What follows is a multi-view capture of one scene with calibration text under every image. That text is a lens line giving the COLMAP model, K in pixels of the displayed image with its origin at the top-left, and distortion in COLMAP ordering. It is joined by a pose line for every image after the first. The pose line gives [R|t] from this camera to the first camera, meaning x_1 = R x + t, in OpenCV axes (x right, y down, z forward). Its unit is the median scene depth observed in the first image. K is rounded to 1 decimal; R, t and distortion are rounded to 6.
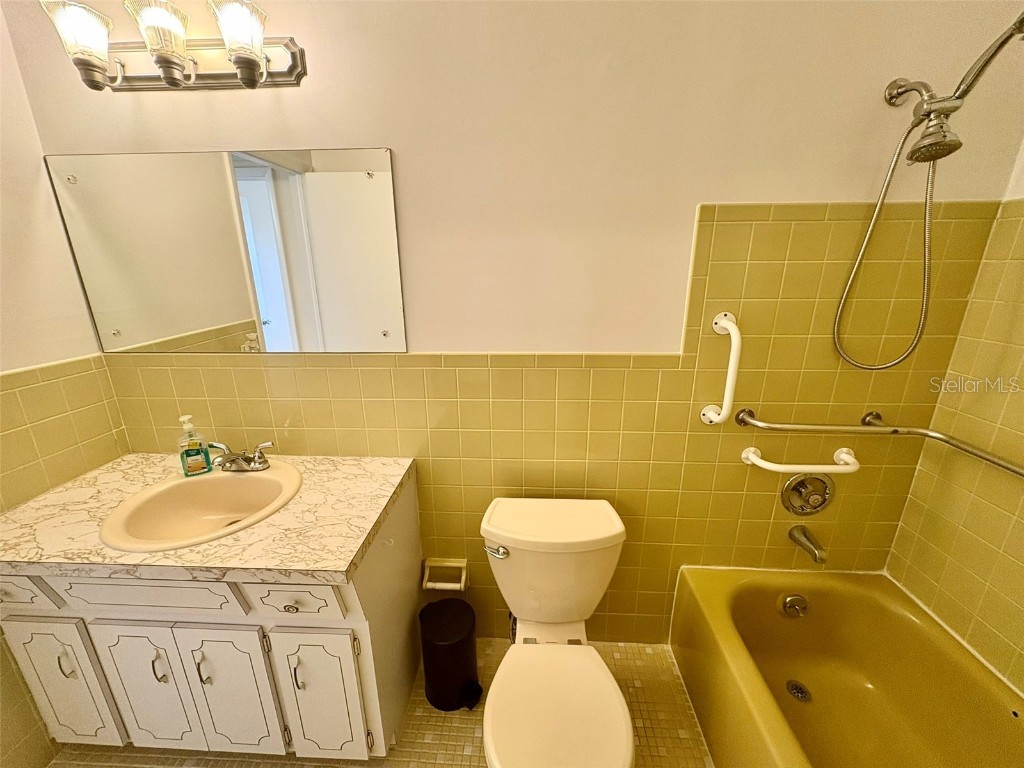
lens RADIAL K [[412.9, 0, 509.4], [0, 412.9, 381.8], [0, 0, 1]] dist [0.000355, 0.000050]
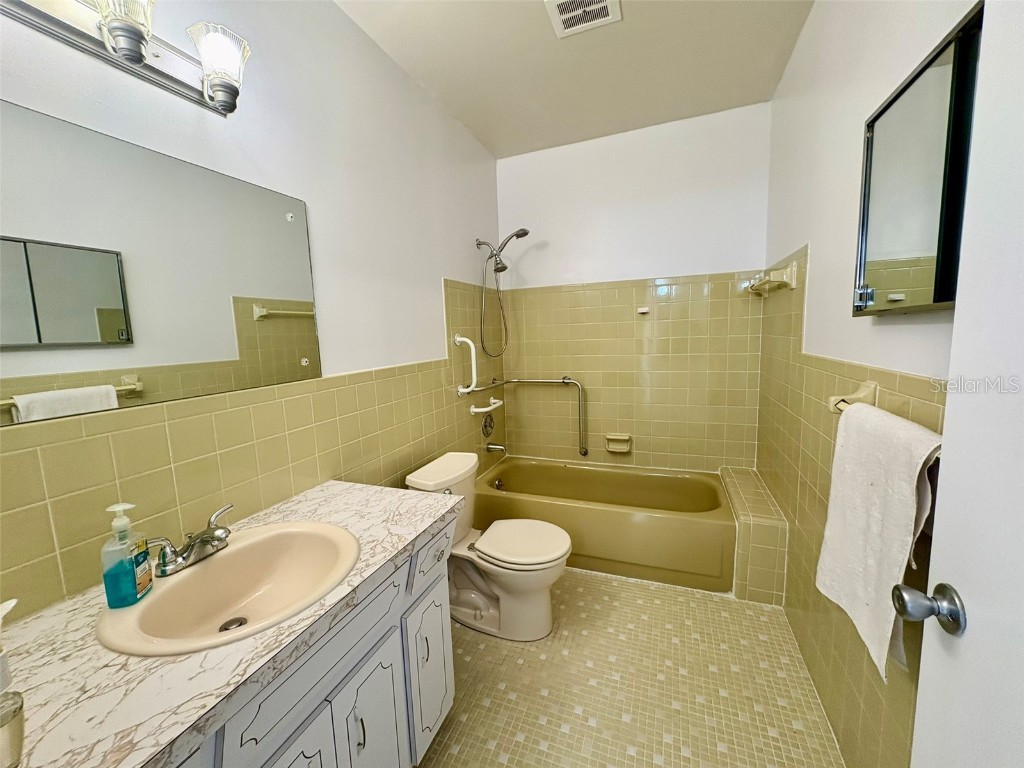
lens RADIAL K [[412.9, 0, 503.4], [0, 412.9, 385.2], [0, 0, 1]] dist [0.000355, 0.000050]
pose [[0.321549, -0.125373, 0.938556, -1.296832], [0.311269, 0.950106, 0.020275, 0.090138], [-0.894269, 0.285624, 0.344531, 0.232725]]
